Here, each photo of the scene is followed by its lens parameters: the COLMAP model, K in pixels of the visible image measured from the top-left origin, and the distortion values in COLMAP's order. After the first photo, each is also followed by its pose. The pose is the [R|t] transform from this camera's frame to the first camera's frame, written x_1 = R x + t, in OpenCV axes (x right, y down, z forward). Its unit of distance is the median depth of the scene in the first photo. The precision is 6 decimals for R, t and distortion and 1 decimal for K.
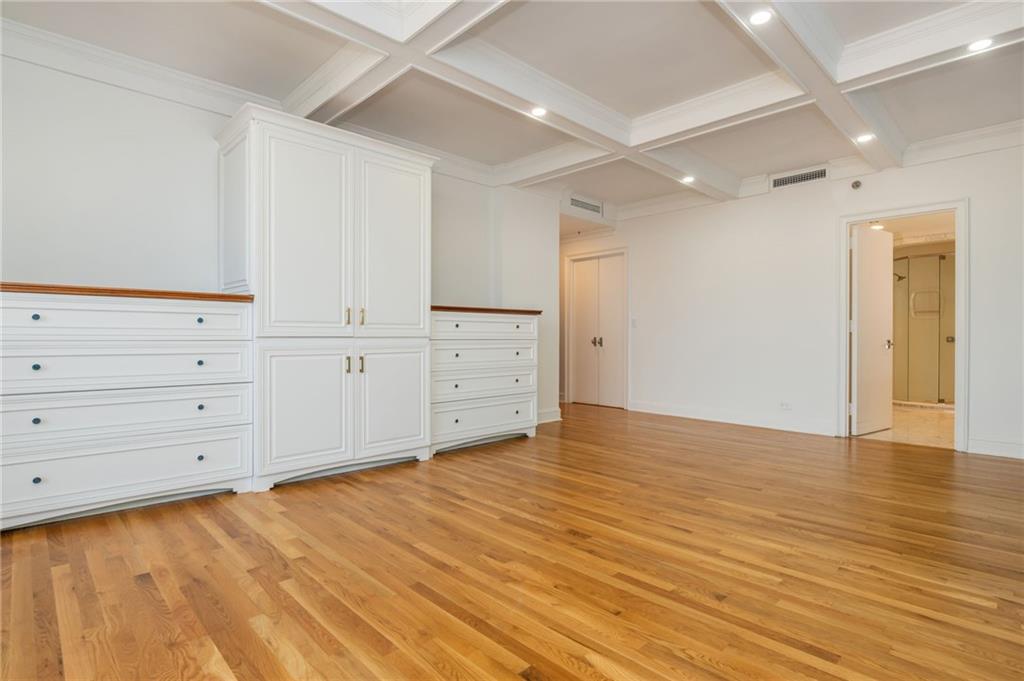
lens RADIAL K [[504.4, 0, 512.7], [0, 504.4, 339.5], [0, 0, 1]] dist [0.013013, 0.001167]
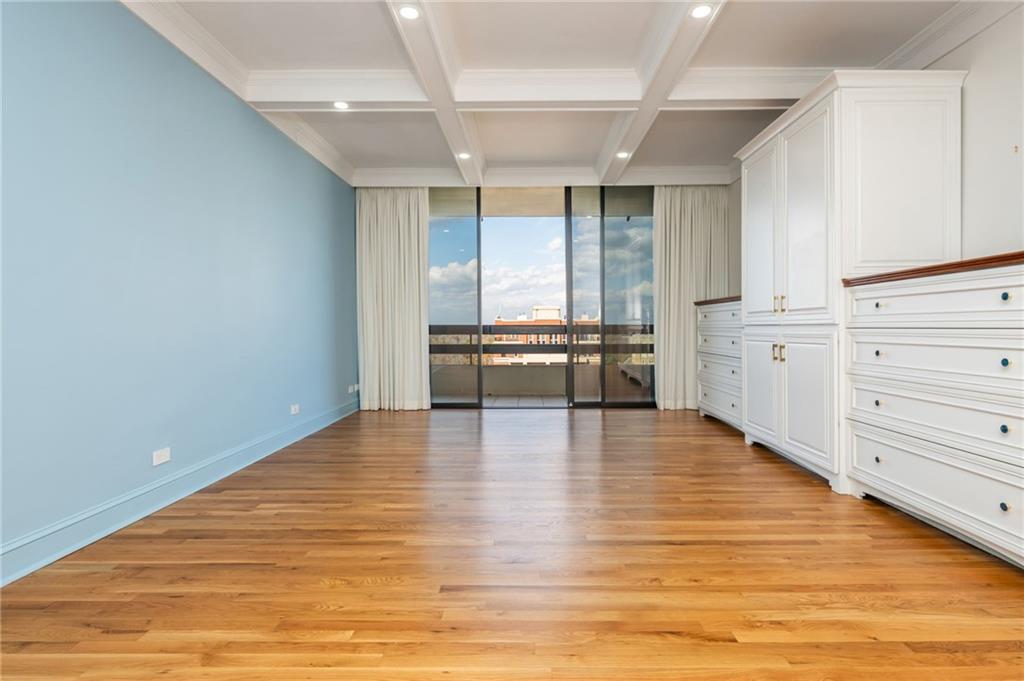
lens RADIAL K [[504.4, 0, 507.0], [0, 504.4, 336.1], [0, 0, 1]] dist [0.013013, 0.001167]
pose [[-0.716142, 0.010338, -0.697878, 1.074471], [-0.001428, 0.999866, 0.016278, 0.005191], [0.697953, 0.012654, -0.716031, 1.884561]]
